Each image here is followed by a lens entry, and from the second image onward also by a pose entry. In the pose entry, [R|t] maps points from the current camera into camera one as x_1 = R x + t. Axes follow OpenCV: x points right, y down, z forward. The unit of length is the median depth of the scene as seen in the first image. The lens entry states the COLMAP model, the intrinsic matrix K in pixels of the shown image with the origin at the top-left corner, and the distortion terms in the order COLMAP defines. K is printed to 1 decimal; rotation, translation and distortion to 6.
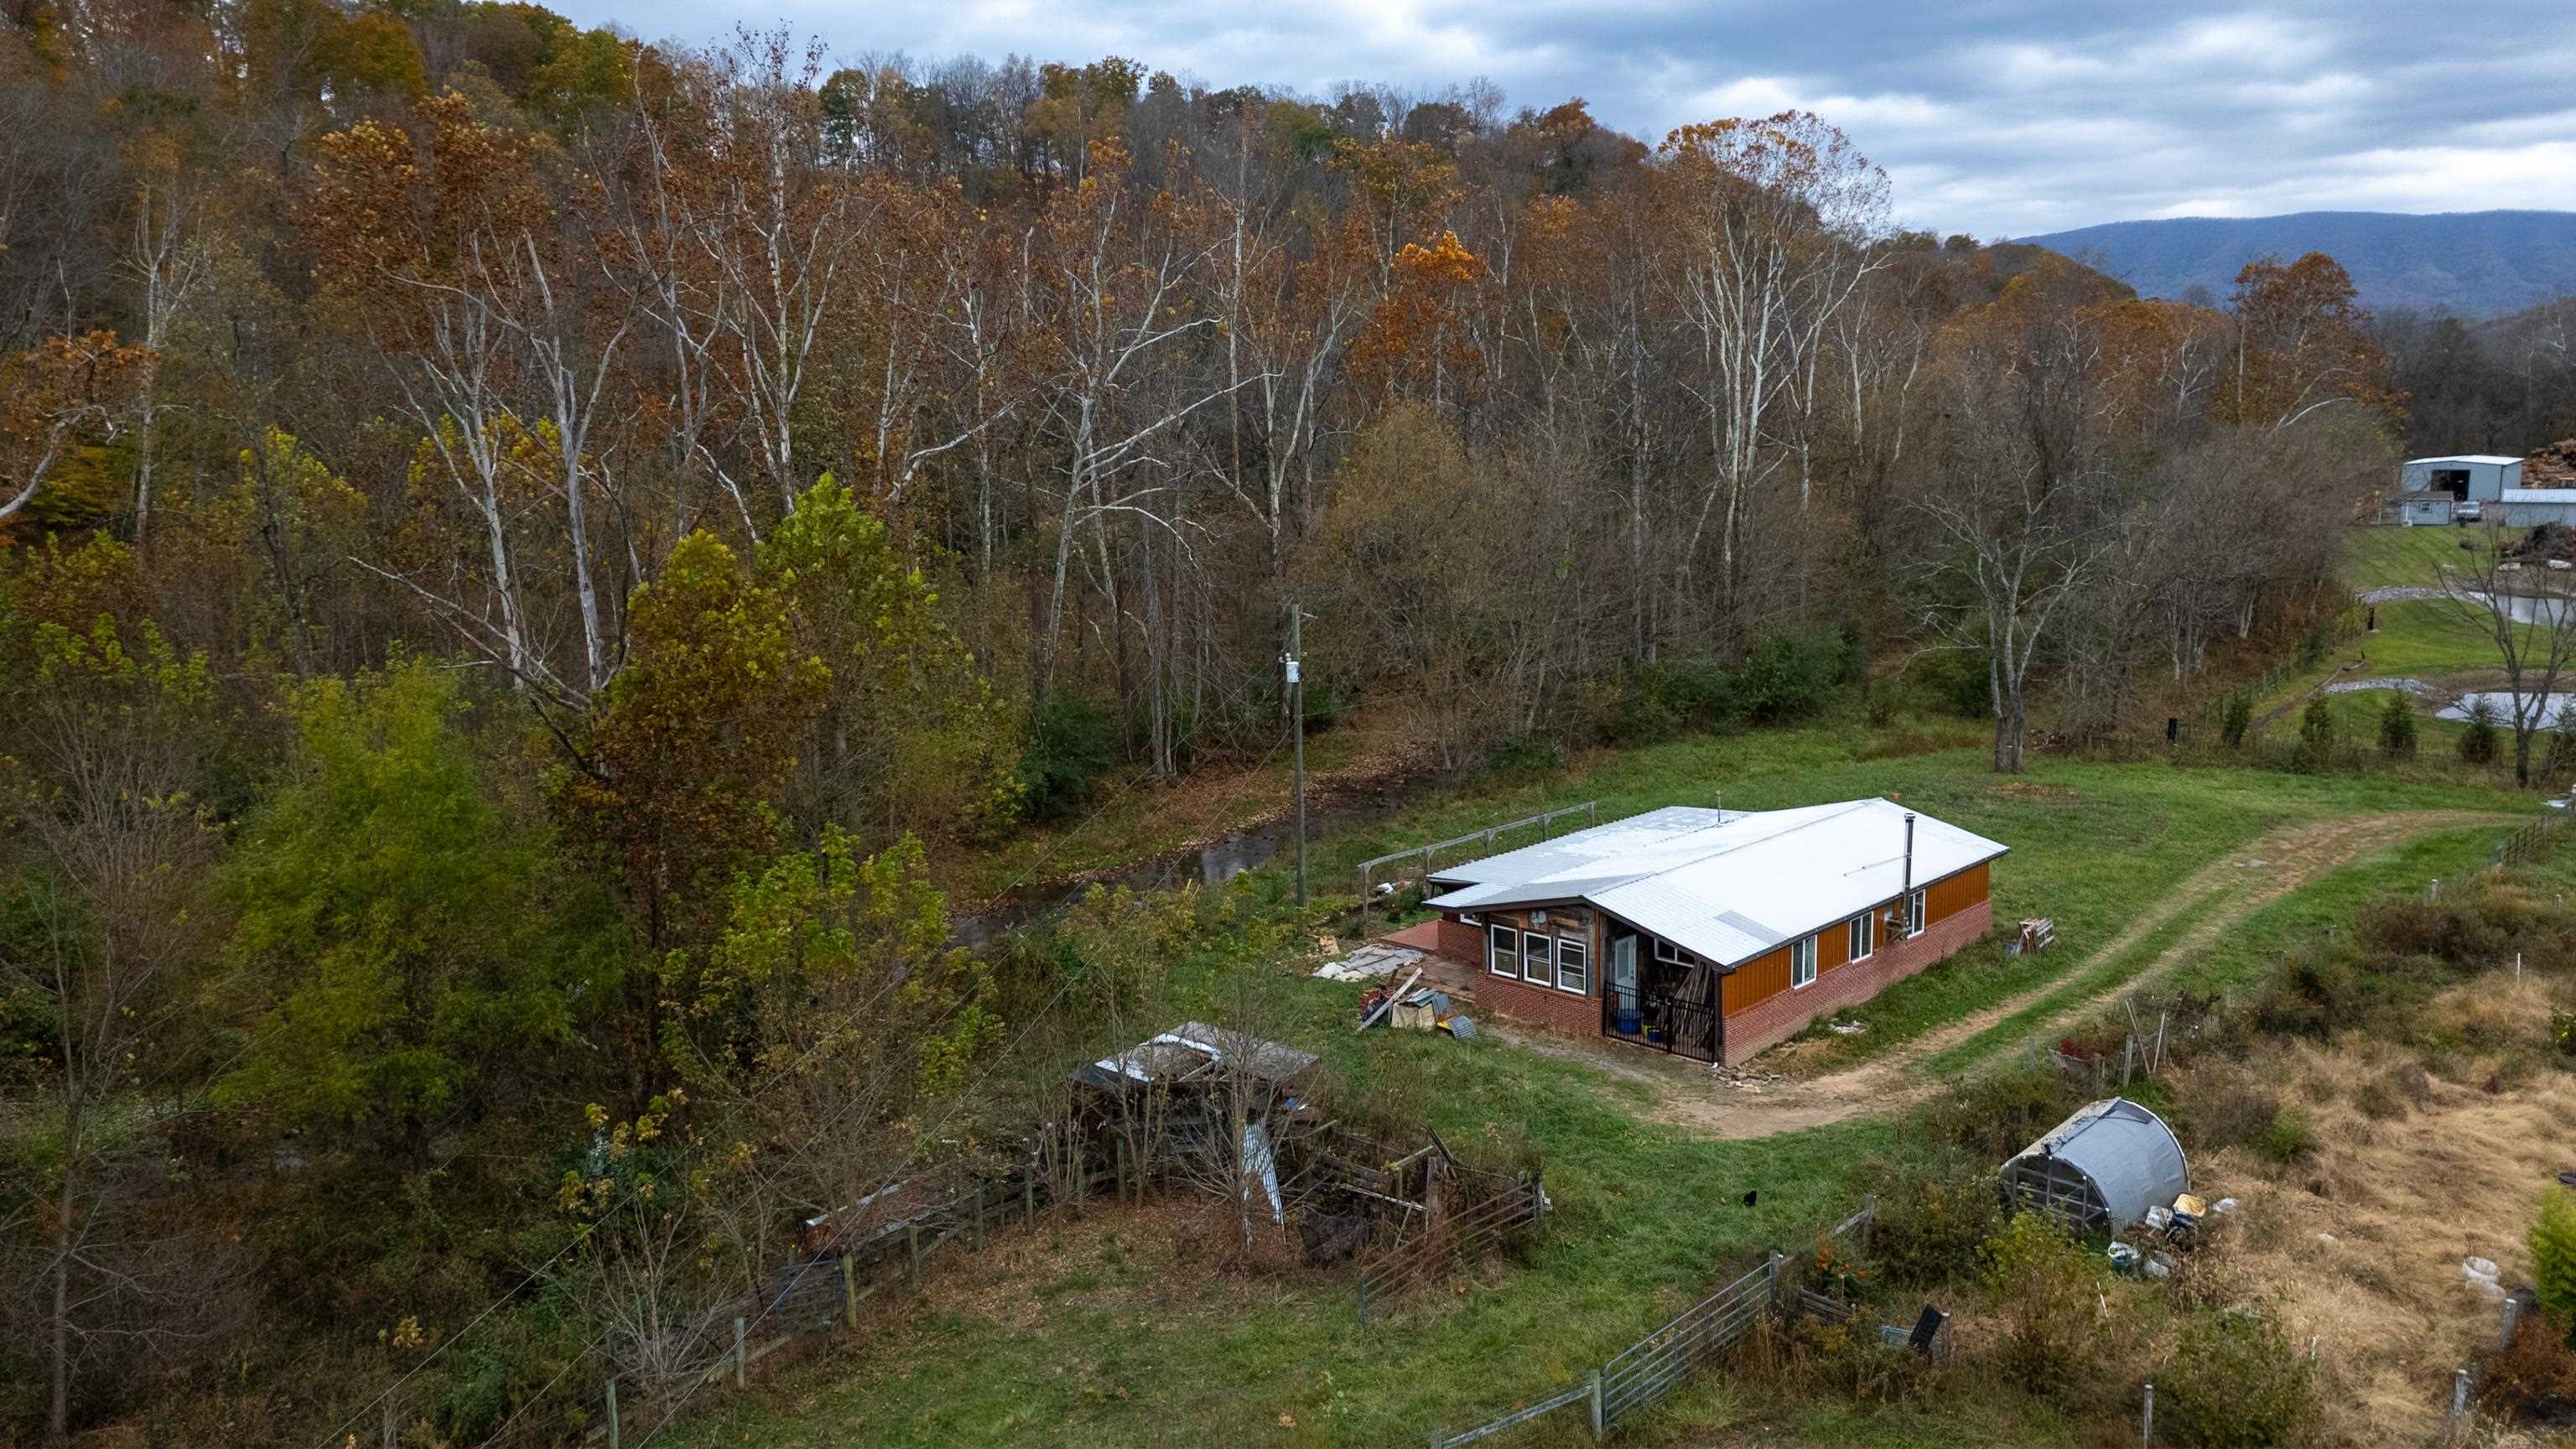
lens RADIAL K [[1877.9, 0, 1289.3], [0, 1877.9, 730.1], [0, 0, 1]] dist [0.064340, -0.052478]
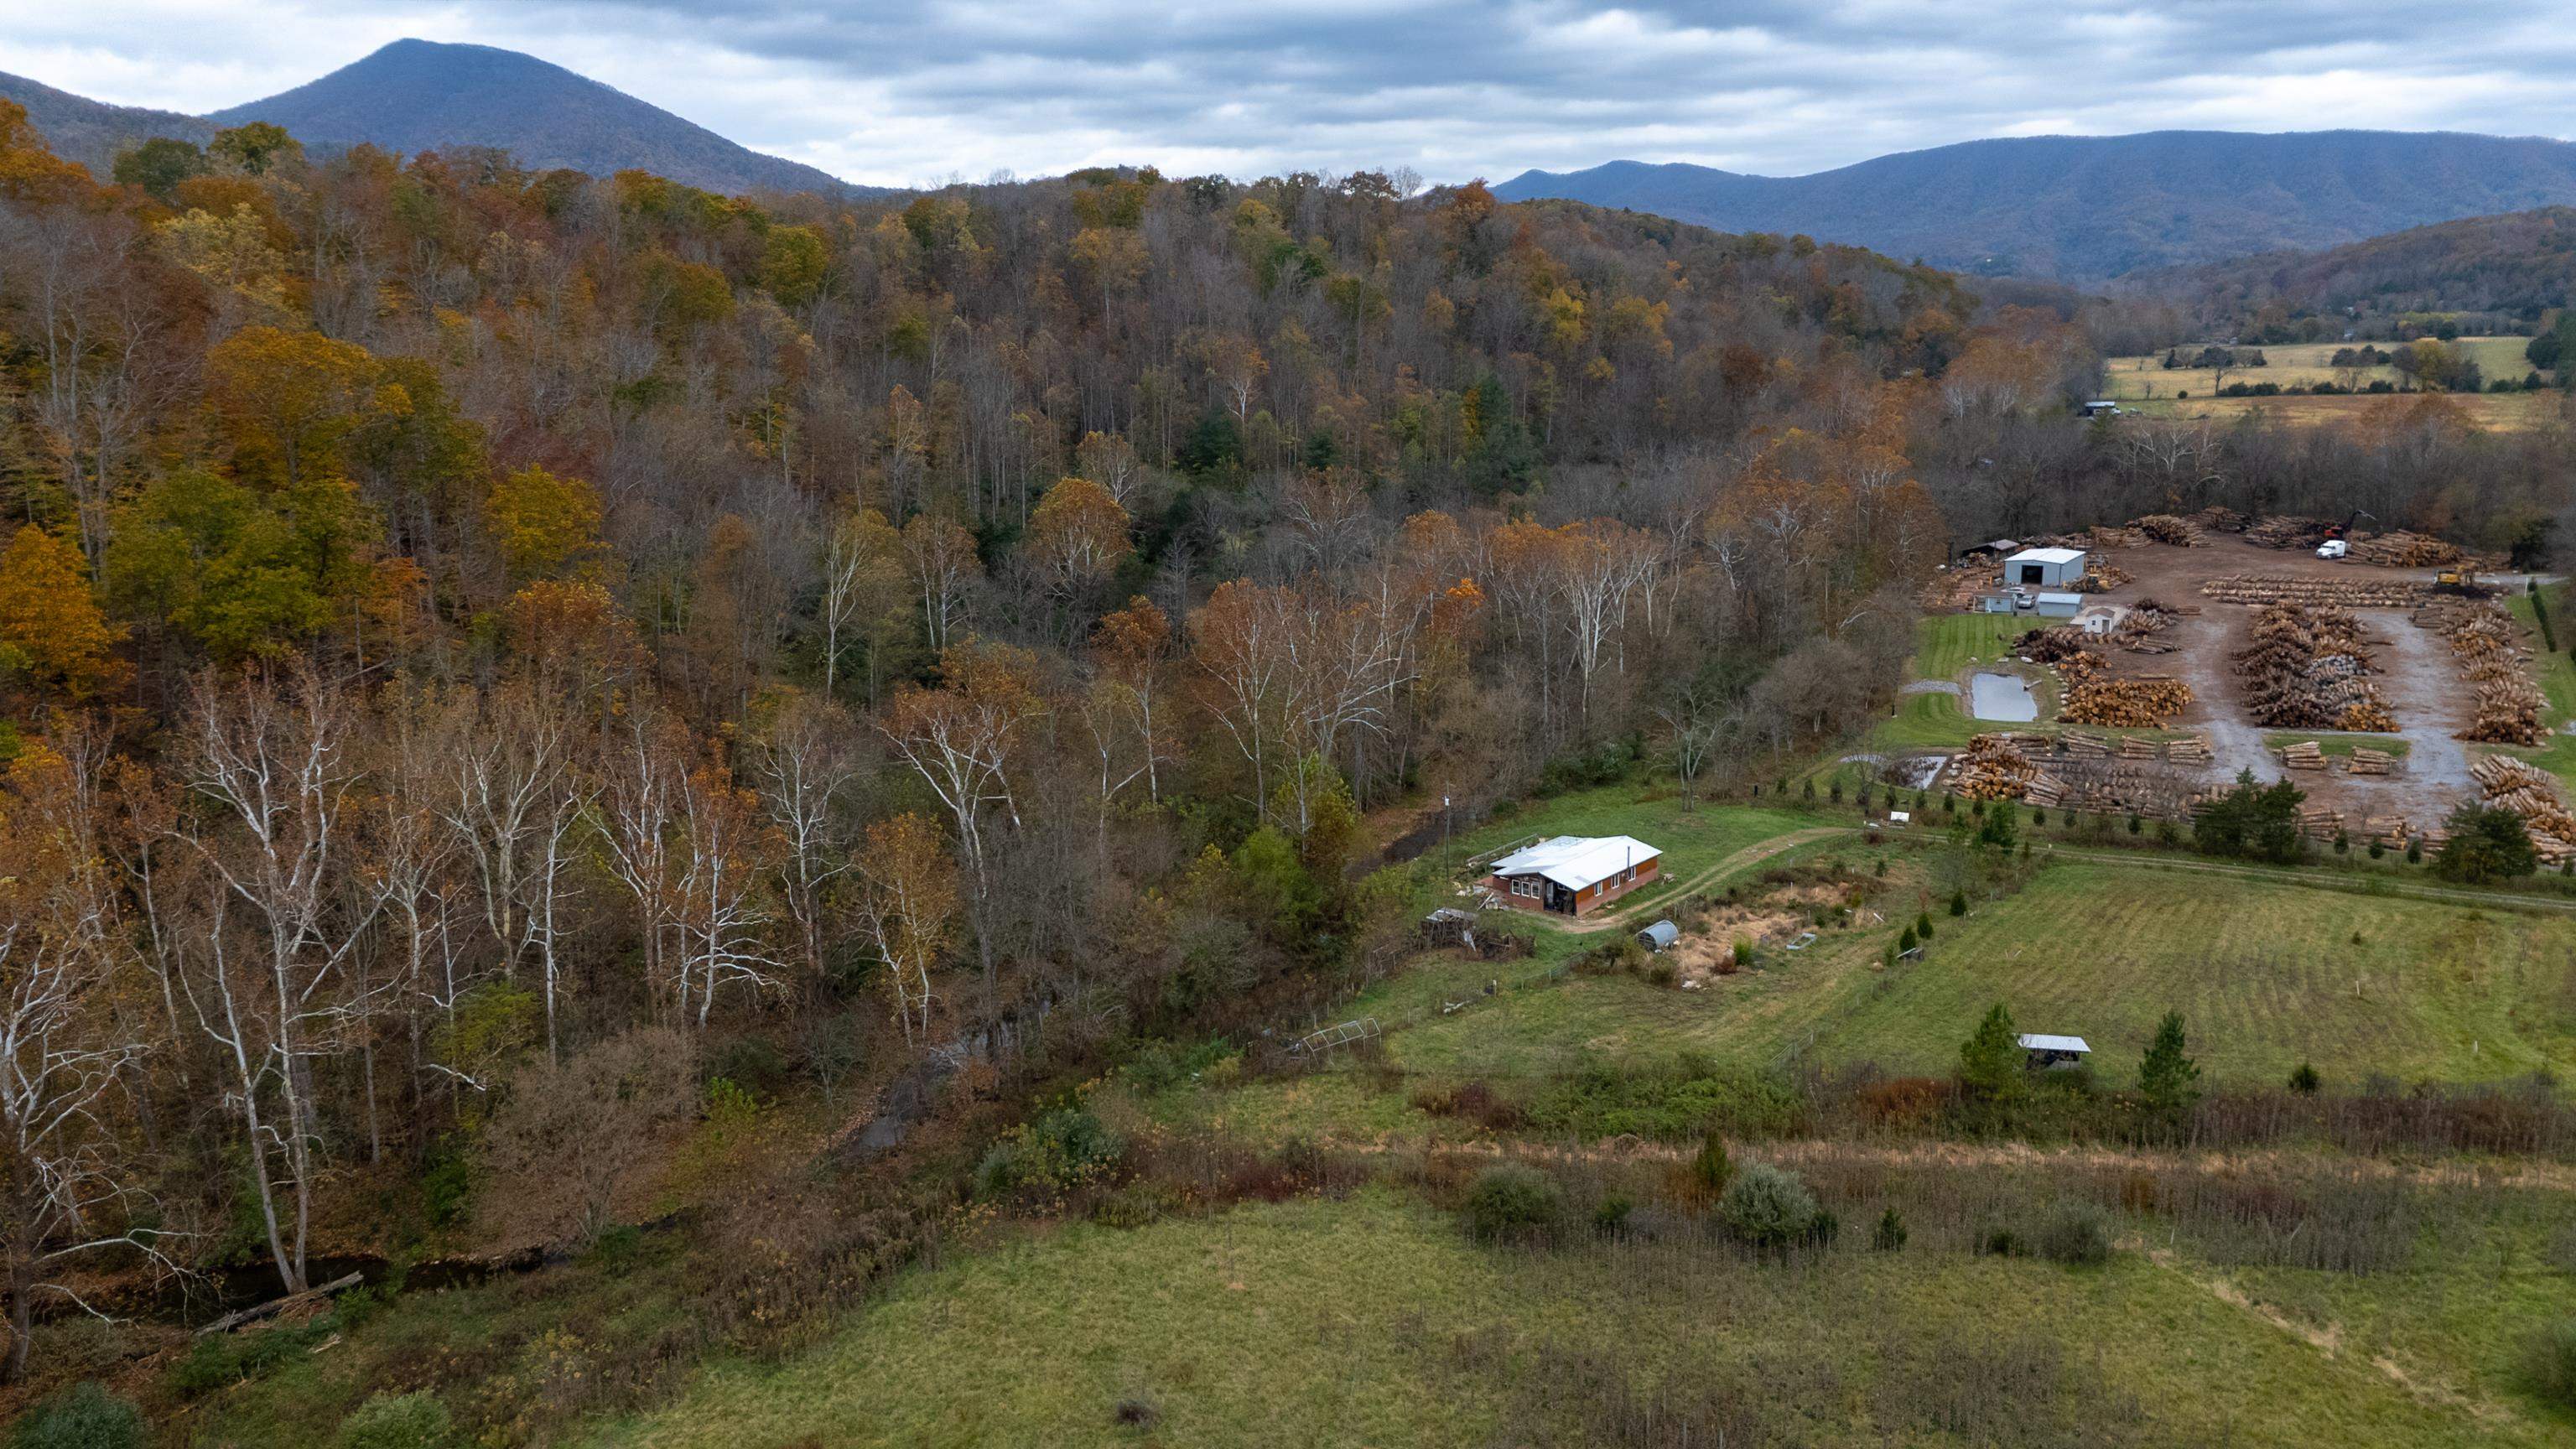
lens RADIAL K [[1877.9, 0, 1283.1], [0, 1877.9, 720.4], [0, 0, 1]] dist [0.064340, -0.052478]
pose [[0.998371, -0.015181, 0.055007, -0.542523], [0.012775, 0.998957, 0.043838, -0.377623], [-0.055615, -0.043064, 0.997523, -2.636937]]
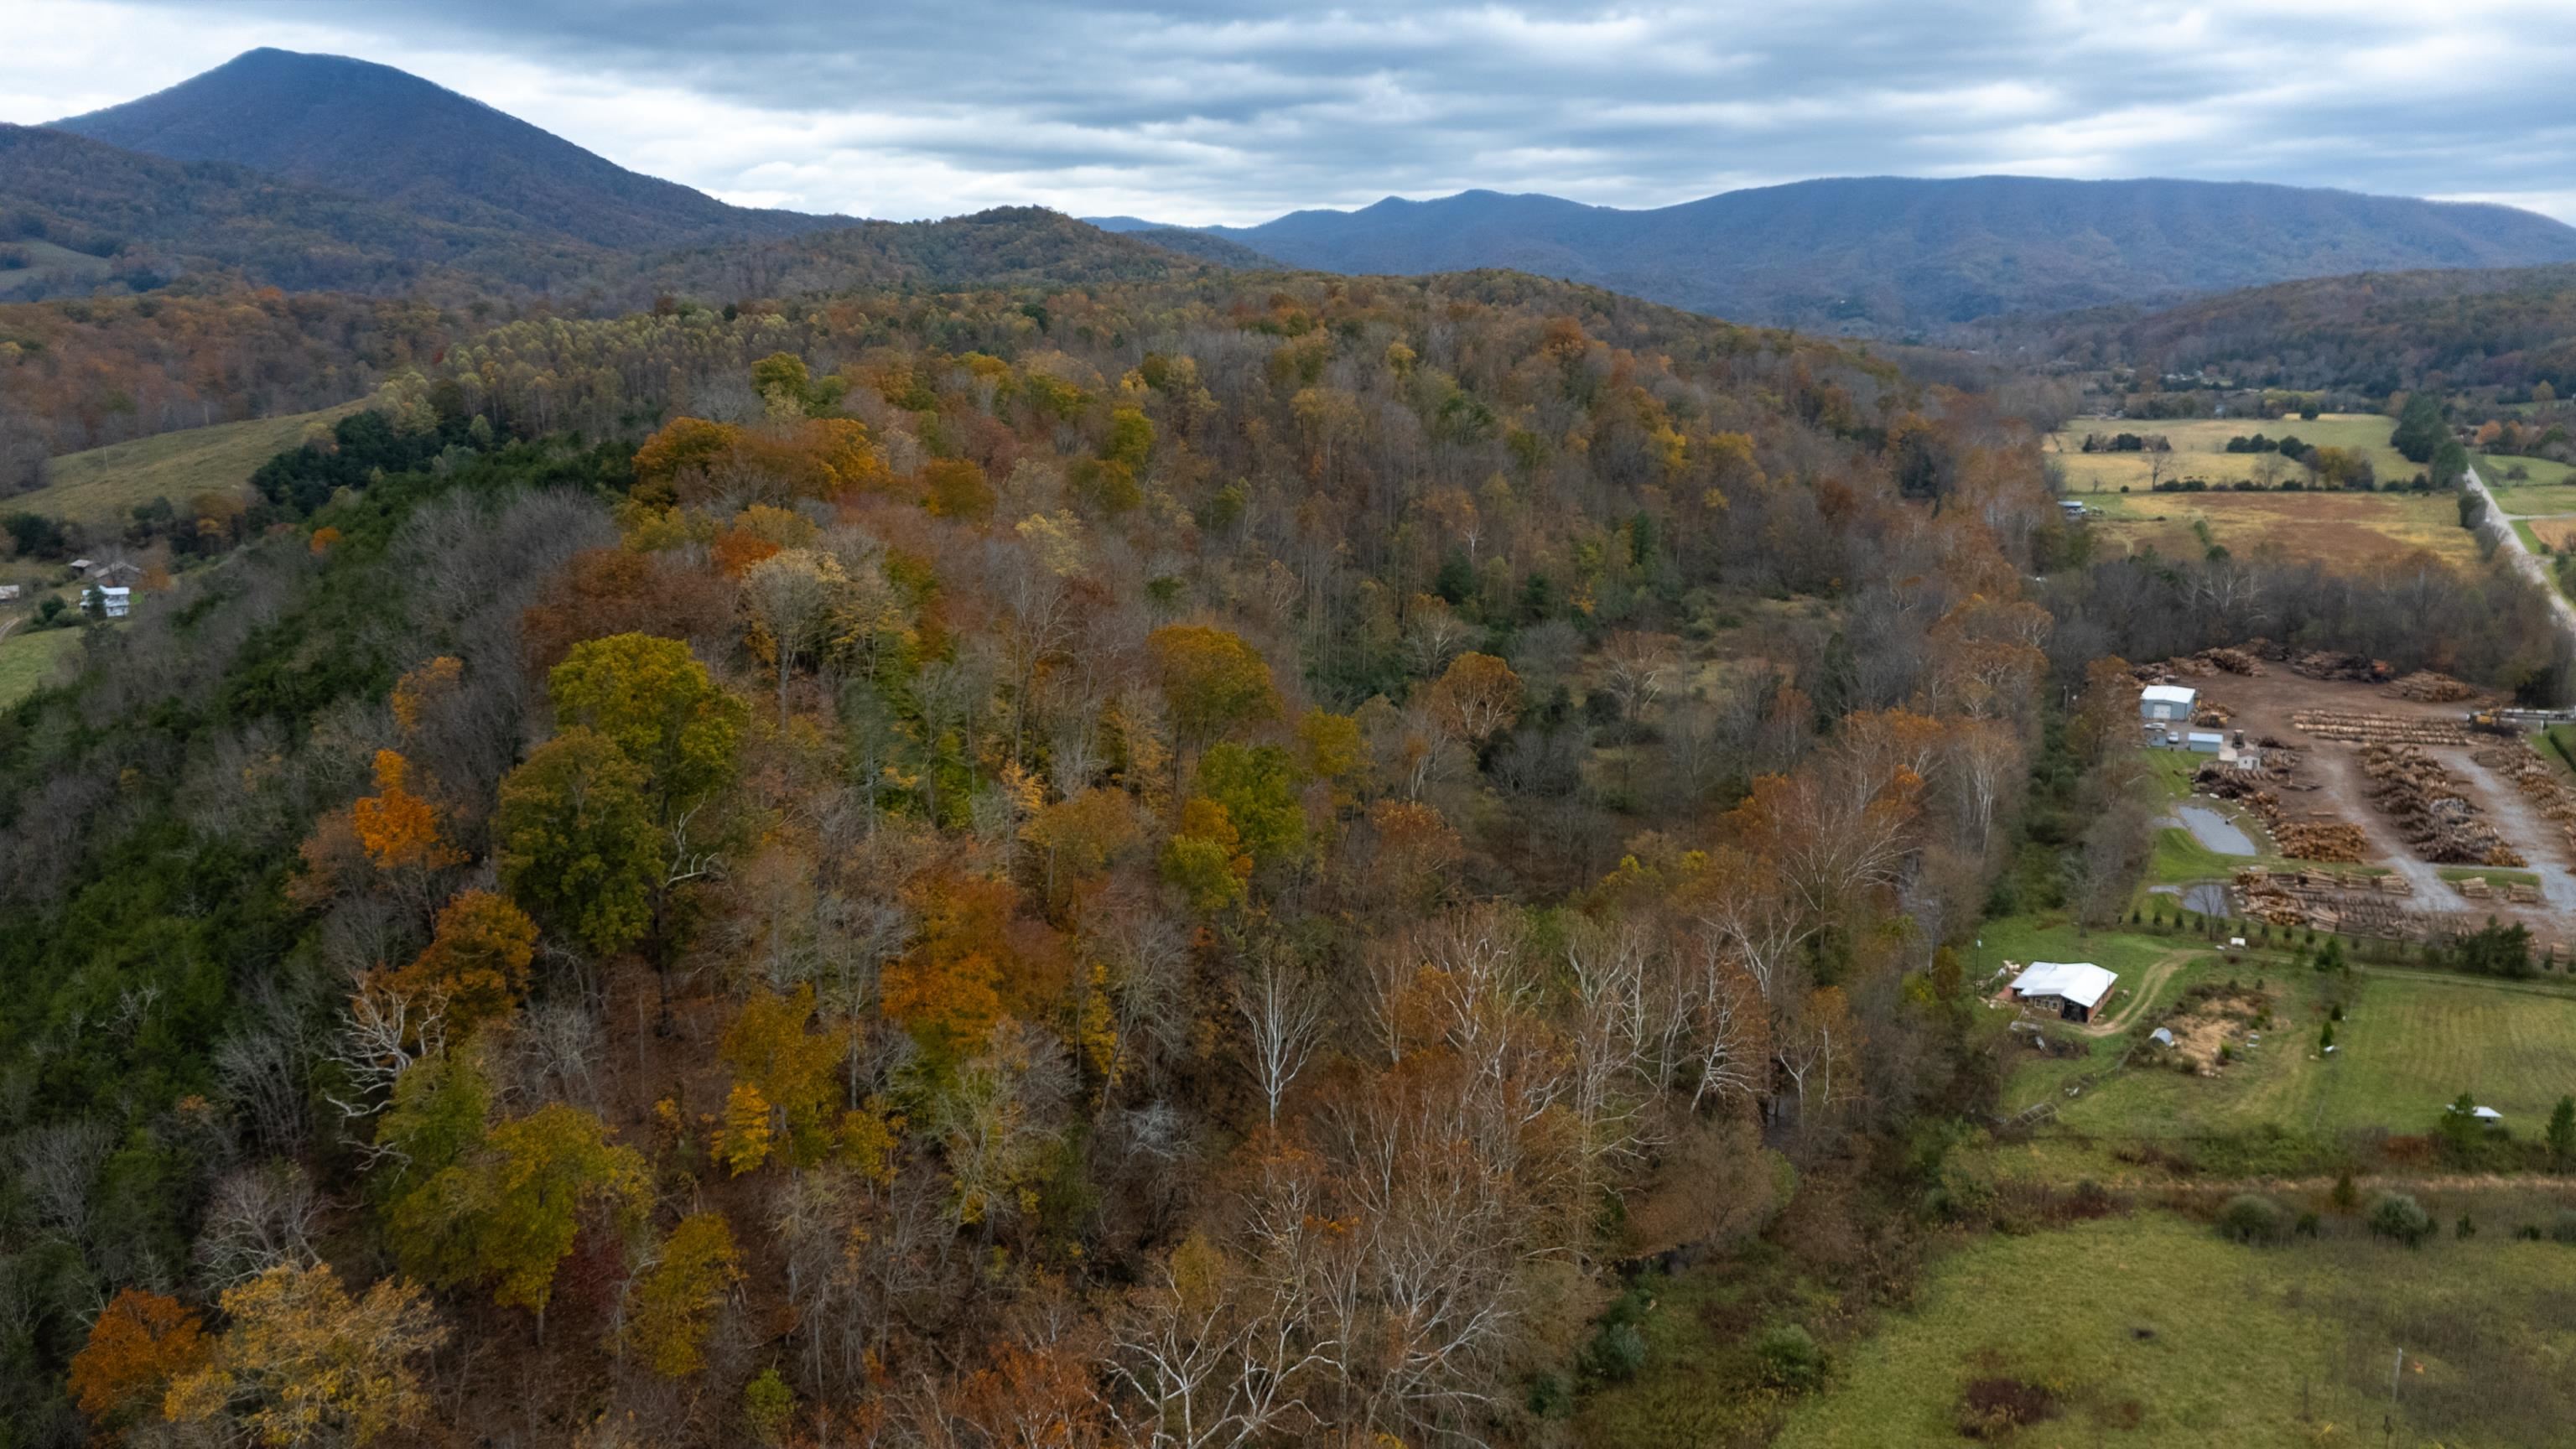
lens RADIAL K [[1877.9, 0, 1278.6], [0, 1877.9, 718.5], [0, 0, 1]] dist [0.064340, -0.052478]
pose [[0.990662, -0.017417, 0.135220, -2.845832], [0.012482, 0.999228, 0.037257, -0.952407], [-0.135765, -0.035221, 0.990115, -4.162484]]
